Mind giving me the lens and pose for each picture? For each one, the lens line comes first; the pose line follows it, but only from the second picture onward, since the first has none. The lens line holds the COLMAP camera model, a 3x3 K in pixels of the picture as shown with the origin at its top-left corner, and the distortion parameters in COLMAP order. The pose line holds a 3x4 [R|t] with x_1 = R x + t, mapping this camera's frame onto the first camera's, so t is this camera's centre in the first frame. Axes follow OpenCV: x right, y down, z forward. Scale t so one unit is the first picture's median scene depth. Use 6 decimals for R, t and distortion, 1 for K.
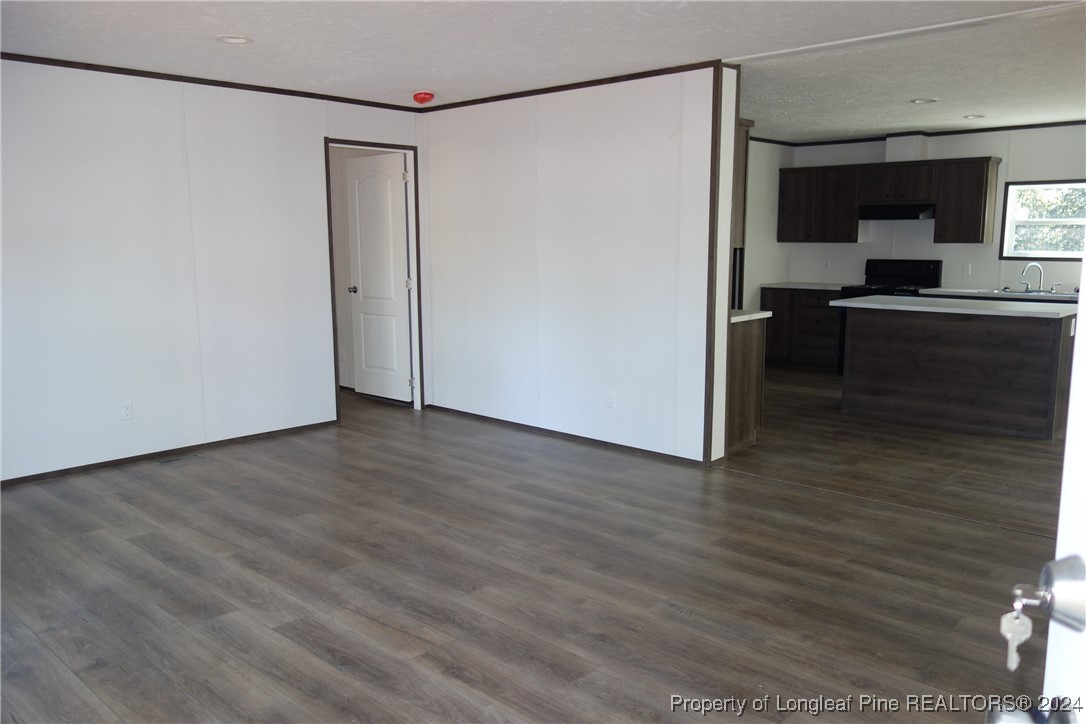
lens RADIAL K [[852.6, 0, 543.0], [0, 852.6, 362.0], [0, 0, 1]] dist [0.009802, -0.000803]
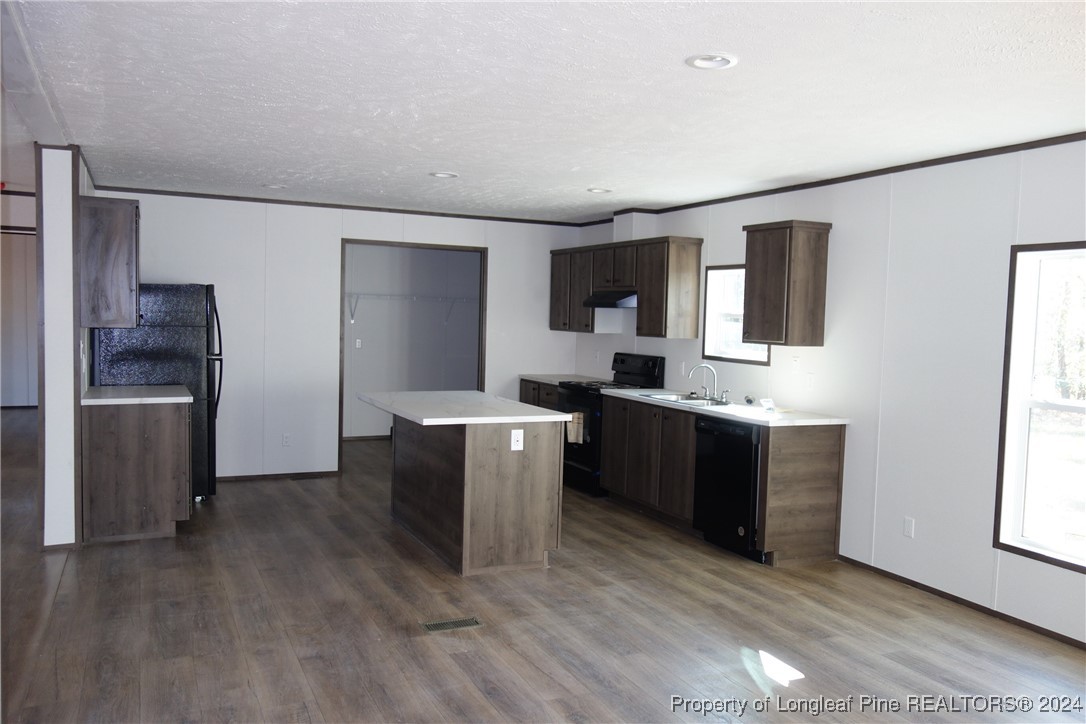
lens RADIAL K [[852.6, 0, 543.0], [0, 852.6, 362.0], [0, 0, 1]] dist [0.009802, -0.000803]
pose [[0.933210, 0.045669, -0.356416, 0.691038], [-0.079588, 0.993525, -0.081081, -0.037251], [0.350406, 0.104032, 0.930802, 0.178759]]
